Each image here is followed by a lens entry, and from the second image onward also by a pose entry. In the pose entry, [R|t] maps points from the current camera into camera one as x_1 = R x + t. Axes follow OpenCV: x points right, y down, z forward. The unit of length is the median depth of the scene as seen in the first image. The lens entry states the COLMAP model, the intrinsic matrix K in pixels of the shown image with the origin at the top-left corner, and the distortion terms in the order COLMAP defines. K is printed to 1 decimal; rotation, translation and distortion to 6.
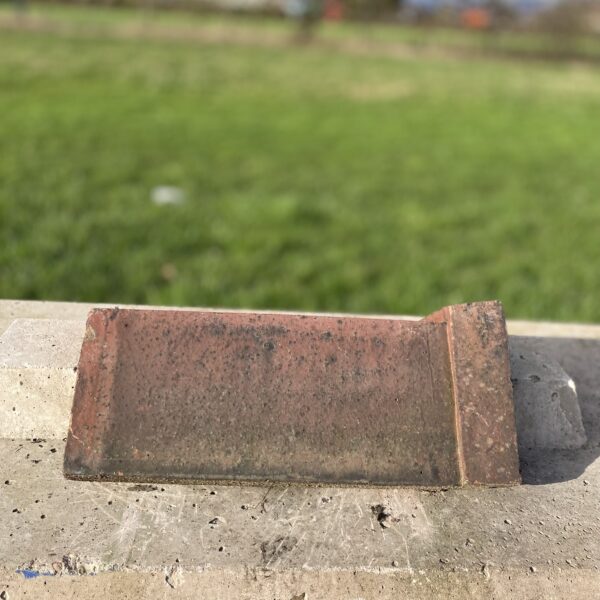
lens RADIAL K [[614.4, 0, 311.2], [0, 614.4, 299.6], [0, 0, 1]] dist [-0.015837, 0.000000]
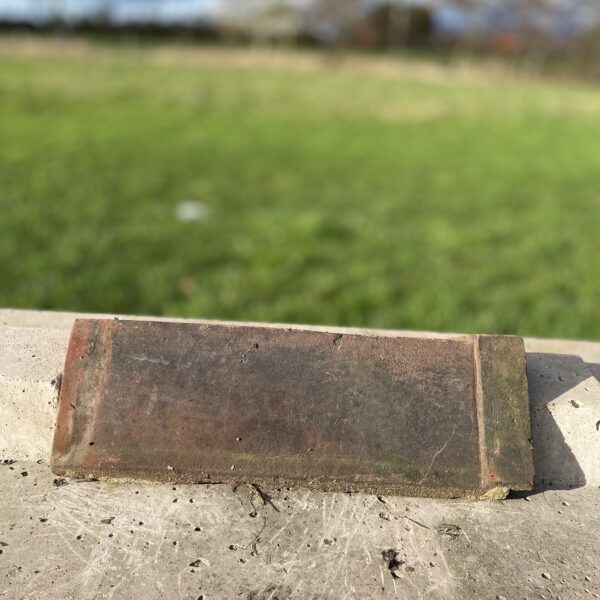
lens RADIAL K [[614.4, 0, 307.6], [0, 614.4, 290.6], [0, 0, 1]] dist [-0.015837, 0.000000]
pose [[0.998448, 0.010154, -0.054750, 0.038656], [-0.012812, 0.998746, -0.048404, 0.019956], [0.054190, 0.049030, 0.997326, 0.133814]]
